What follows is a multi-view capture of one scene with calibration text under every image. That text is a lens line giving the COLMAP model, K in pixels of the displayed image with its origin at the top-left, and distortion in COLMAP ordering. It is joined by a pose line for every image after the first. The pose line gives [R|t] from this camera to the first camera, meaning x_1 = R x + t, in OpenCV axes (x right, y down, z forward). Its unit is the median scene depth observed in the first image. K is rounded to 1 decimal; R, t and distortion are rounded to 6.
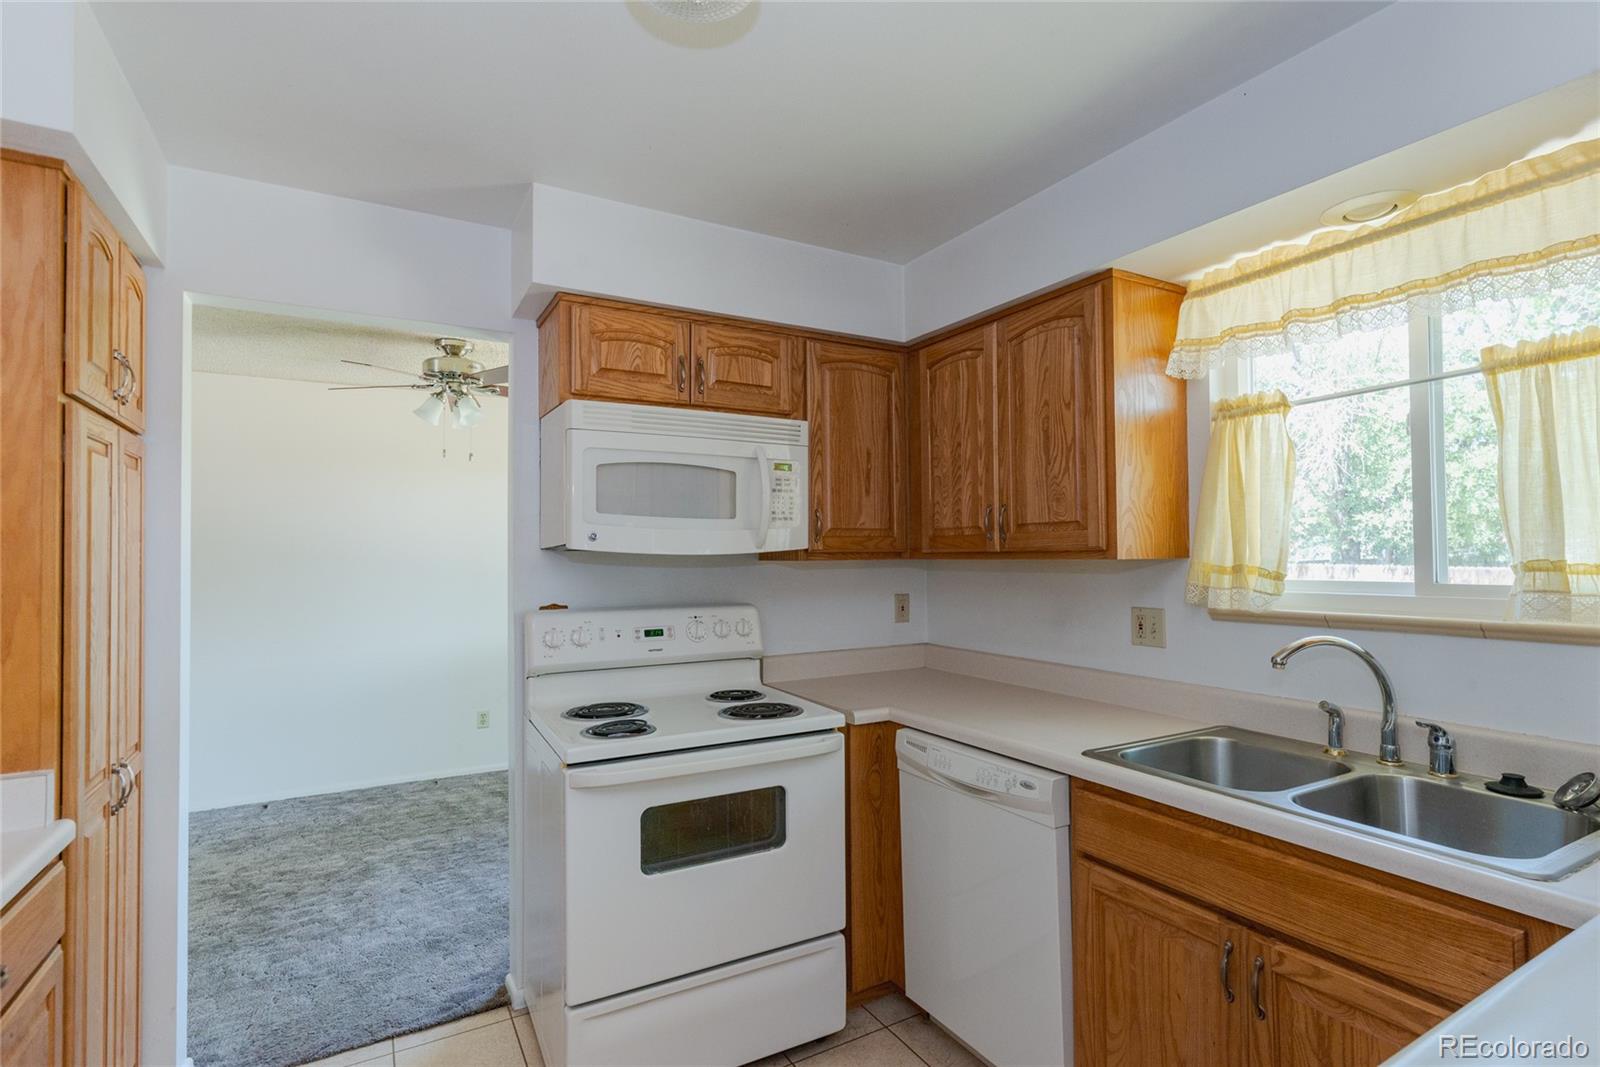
lens RADIAL K [[779.6, 0, 825.1], [0, 779.6, 538.2], [0, 0, 1]] dist [0.000434, 0.000144]
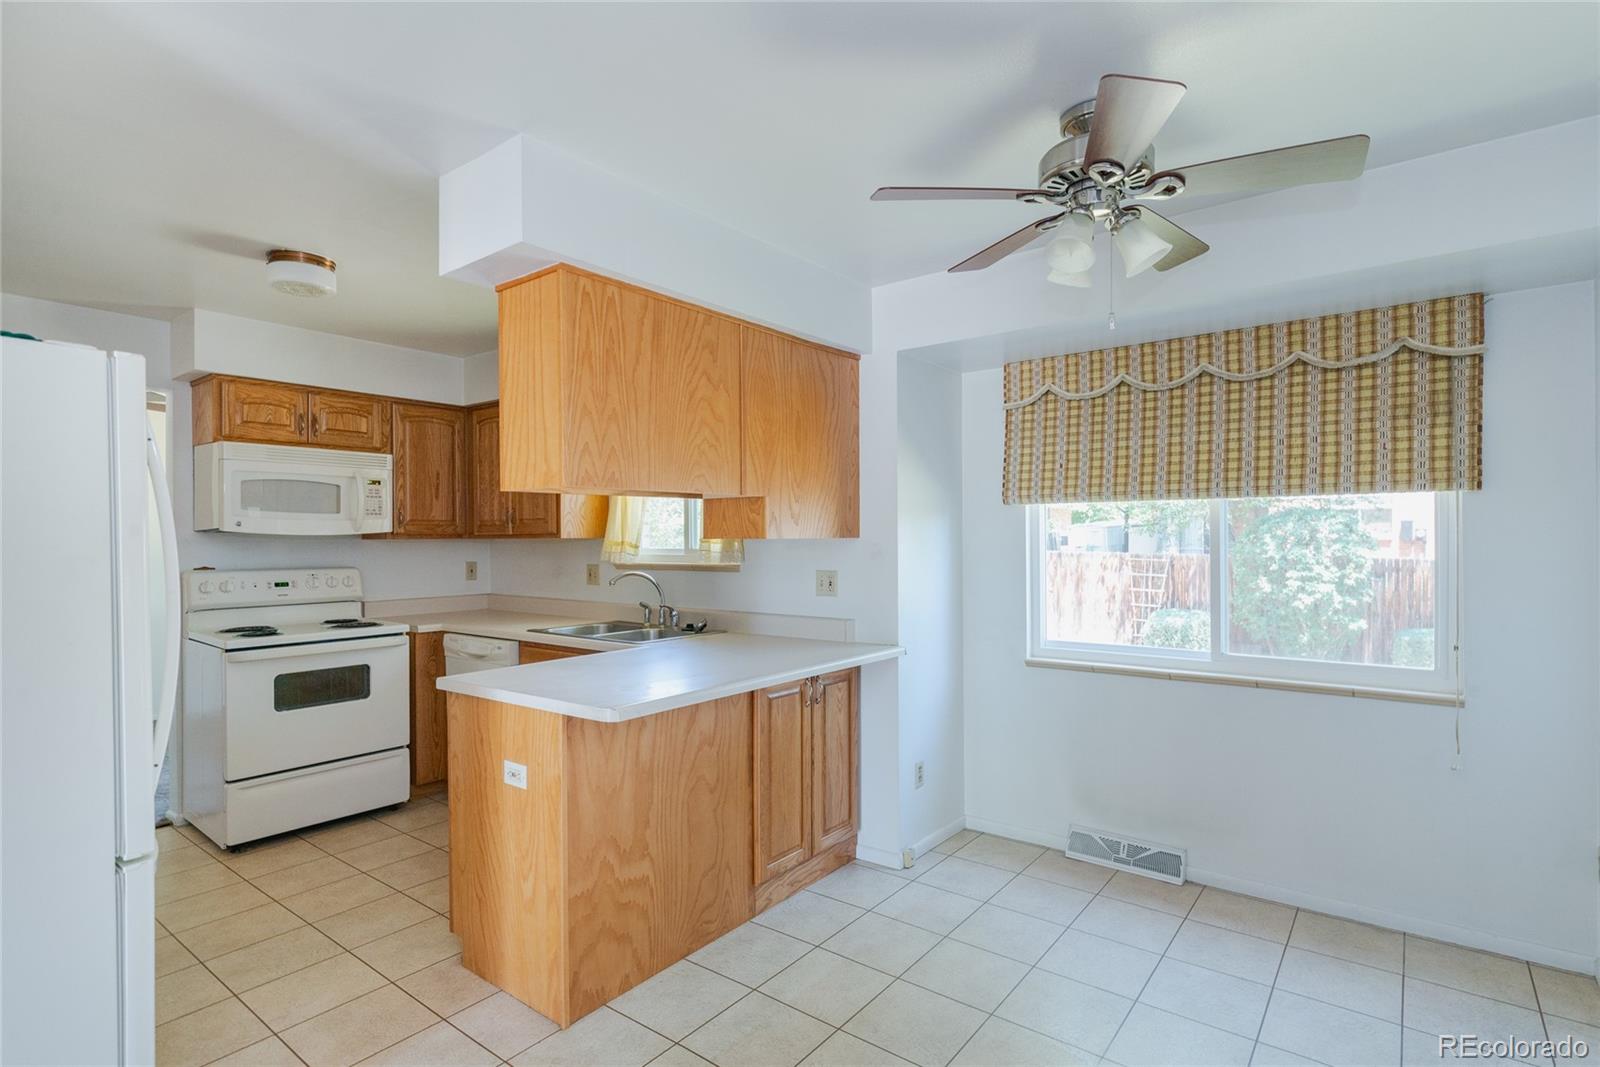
lens RADIAL K [[784.5, 0, 823.9], [0, 784.5, 538.8], [0, 0, 1]] dist [0.000320, 0.000546]
pose [[0.924322, 0.002828, 0.381603, 0.212306], [-0.010397, 0.999788, 0.017773, -0.012595], [-0.381472, -0.020395, 0.924156, -0.995662]]
